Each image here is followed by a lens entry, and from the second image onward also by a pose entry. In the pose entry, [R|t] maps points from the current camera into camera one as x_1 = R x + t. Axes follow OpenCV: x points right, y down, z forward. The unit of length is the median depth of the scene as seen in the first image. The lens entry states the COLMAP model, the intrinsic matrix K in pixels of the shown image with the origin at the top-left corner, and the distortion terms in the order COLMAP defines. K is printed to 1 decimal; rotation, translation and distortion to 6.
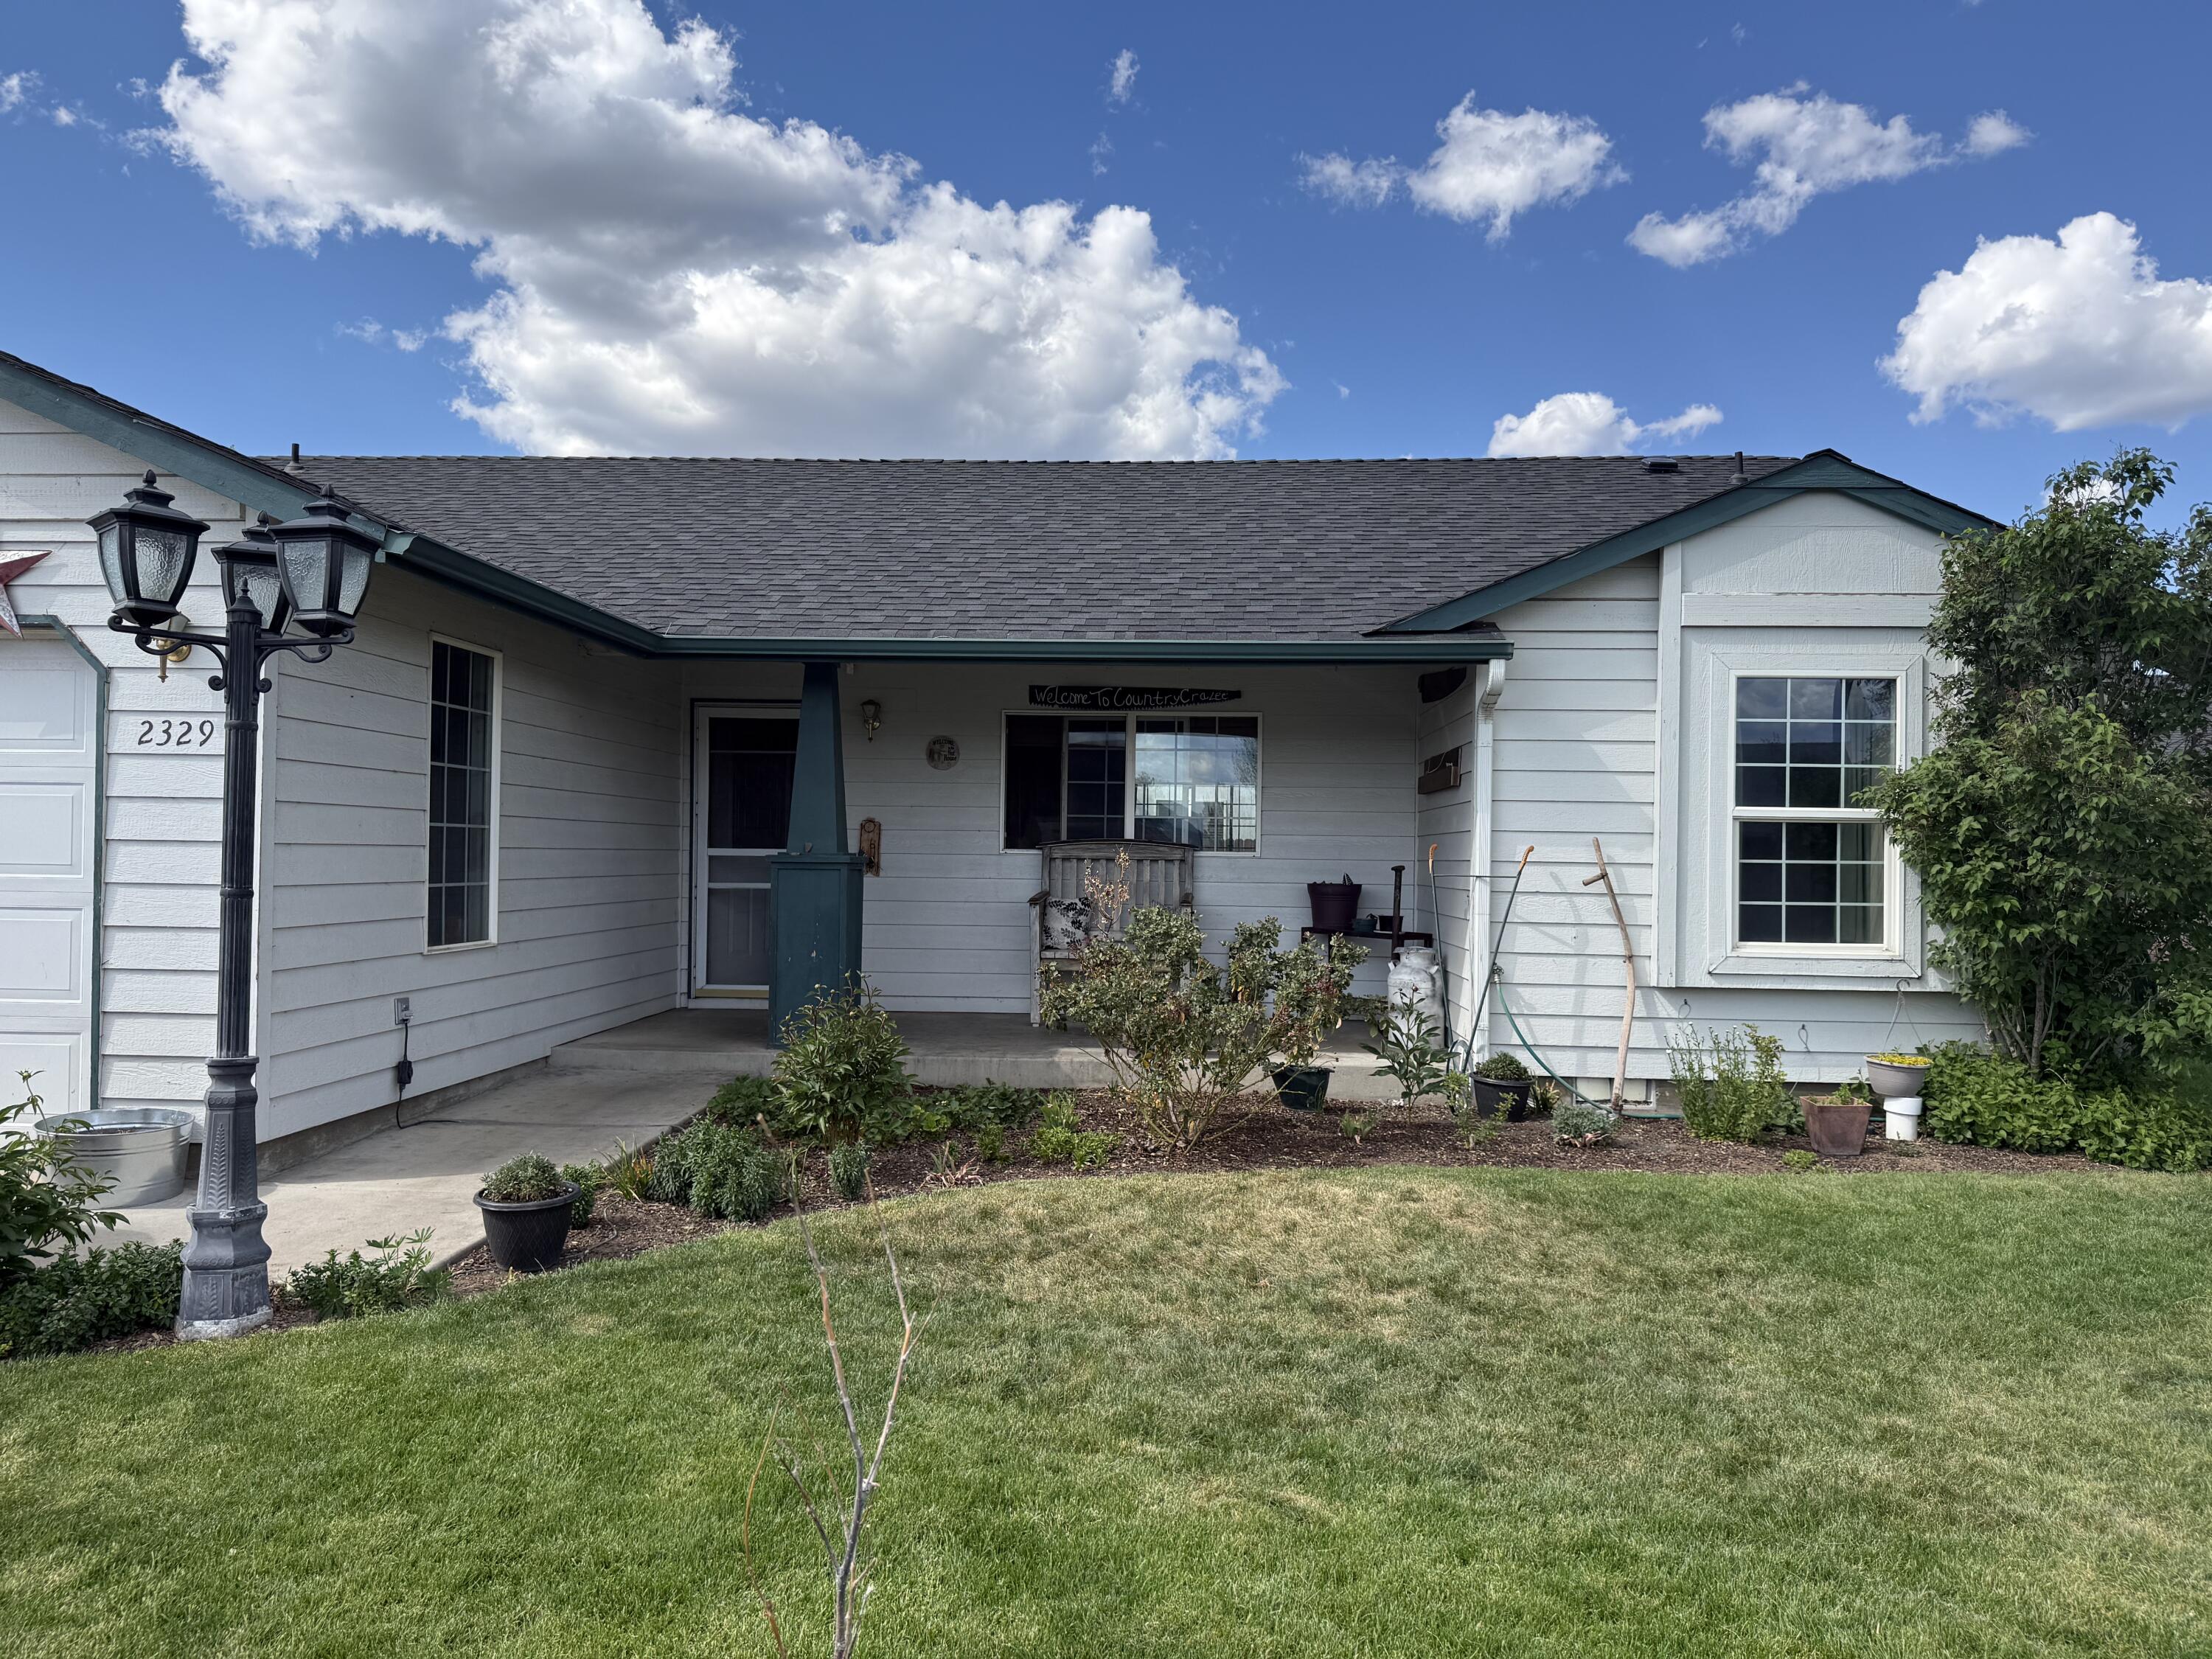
lens RADIAL K [[1555.7, 0, 1084.2], [0, 1555.7, 881.2], [0, 0, 1]] dist [0.060352, -0.080020]
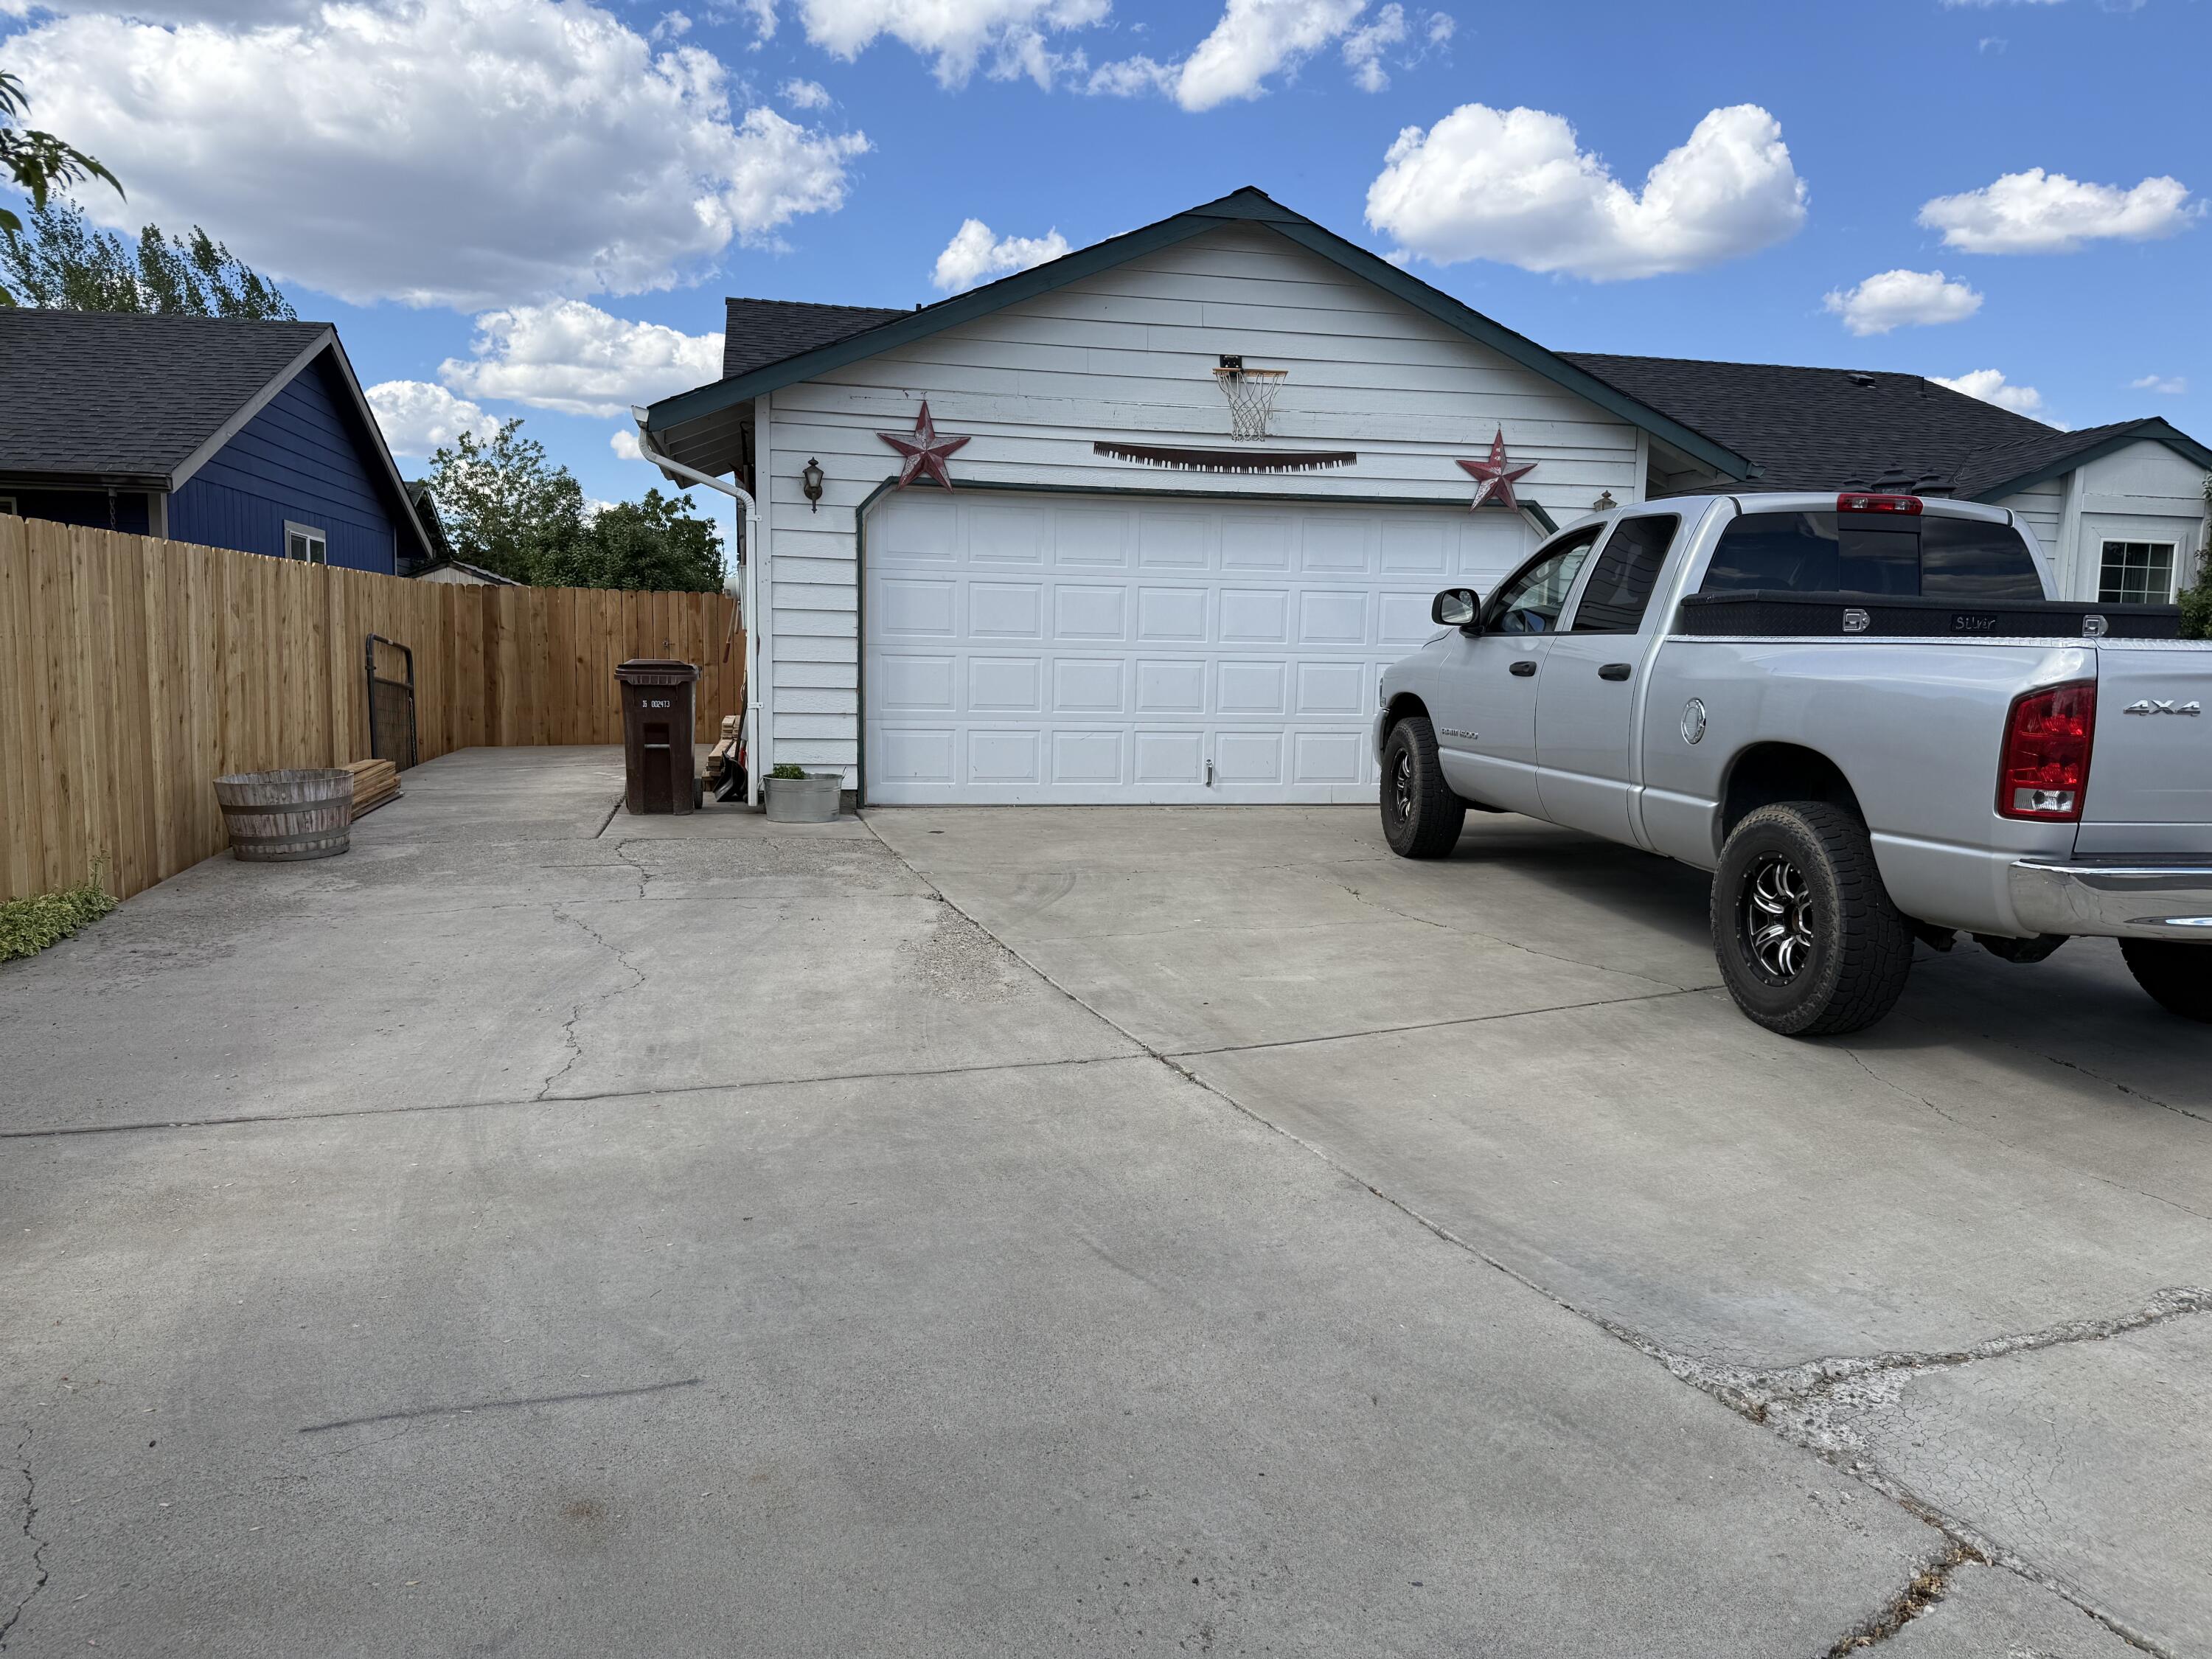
lens RADIAL K [[1555.7, 0, 1085.4], [0, 1555.7, 837.3], [0, 0, 1]] dist [0.060352, -0.080020]
pose [[0.963459, -0.028660, 0.266316, -1.250441], [0.000992, 0.994634, 0.103451, 0.023392], [-0.267852, -0.099407, 0.958318, -0.484612]]
